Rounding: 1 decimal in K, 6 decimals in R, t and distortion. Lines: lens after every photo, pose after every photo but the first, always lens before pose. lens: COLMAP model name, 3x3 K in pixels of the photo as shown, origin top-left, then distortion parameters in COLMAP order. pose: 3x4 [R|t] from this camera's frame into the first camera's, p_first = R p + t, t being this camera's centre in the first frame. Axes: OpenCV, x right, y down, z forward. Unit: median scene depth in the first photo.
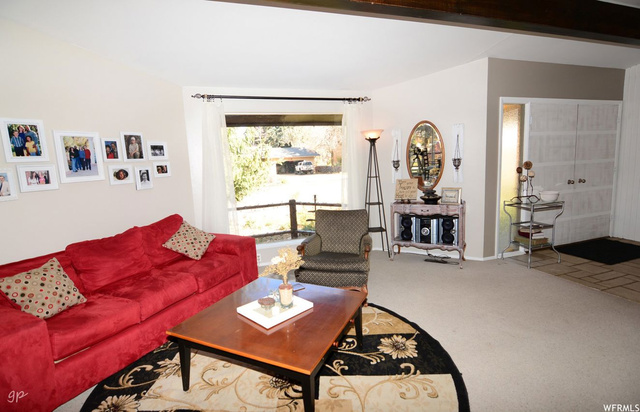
lens RADIAL K [[313.4, 0, 320.0], [0, 313.4, 206.0], [0, 0, 1]] dist [-0.022554, -0.000596]
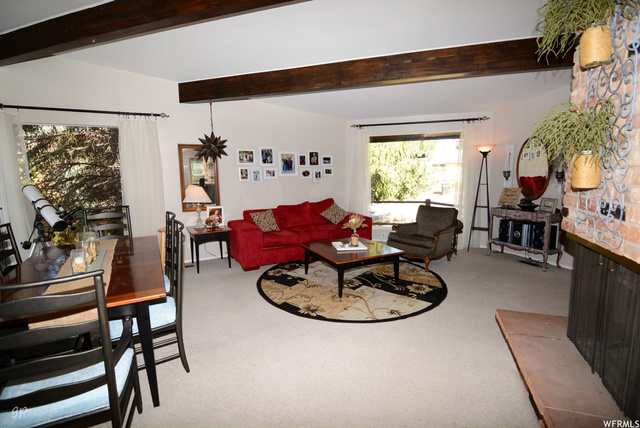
lens RADIAL K [[301.8, 0, 320.0], [0, 301.8, 214.0], [0, 0, 1]] dist [0.000082, -0.000059]
pose [[0.799637, 0.118417, -0.588691, 0.480215], [-0.106538, 0.992787, 0.054988, 0.028795], [0.590957, 0.018748, 0.806485, -0.374826]]
